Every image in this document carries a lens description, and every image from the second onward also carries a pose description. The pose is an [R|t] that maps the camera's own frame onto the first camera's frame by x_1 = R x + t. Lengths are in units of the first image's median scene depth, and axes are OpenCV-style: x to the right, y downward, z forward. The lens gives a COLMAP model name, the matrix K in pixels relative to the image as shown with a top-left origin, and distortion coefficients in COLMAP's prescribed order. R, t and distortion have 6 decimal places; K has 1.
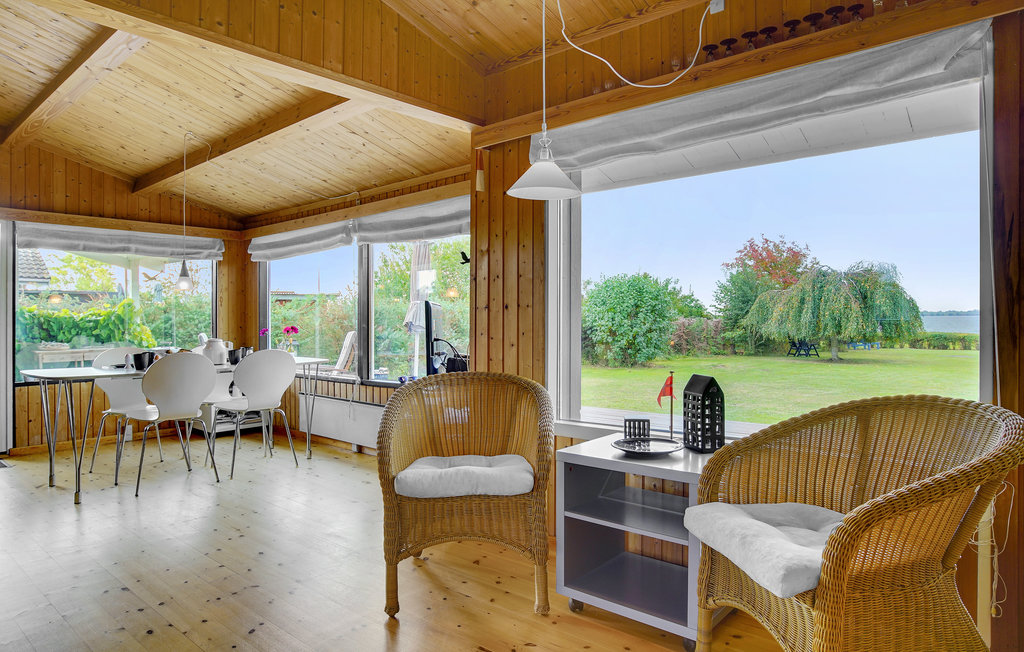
lens RADIAL K [[616.8, 0, 512.0], [0, 616.8, 326.0], [0, 0, 1]] dist [-0.003027, -0.000464]
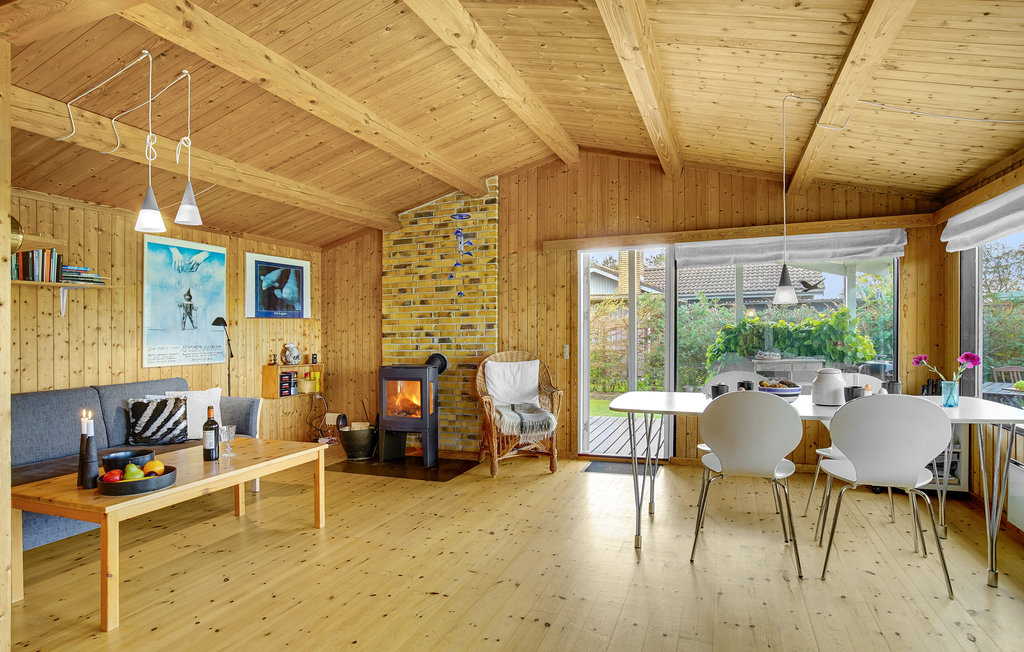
lens RADIAL K [[560.6, 0, 512.0], [0, 560.6, 326.0], [0, 0, 1]] dist [-0.004273, -0.000882]
pose [[0.354853, -0.003728, -0.934915, -0.001939], [0.002670, 0.999992, -0.002975, -0.023753], [0.934918, -0.001441, 0.354860, 0.359413]]
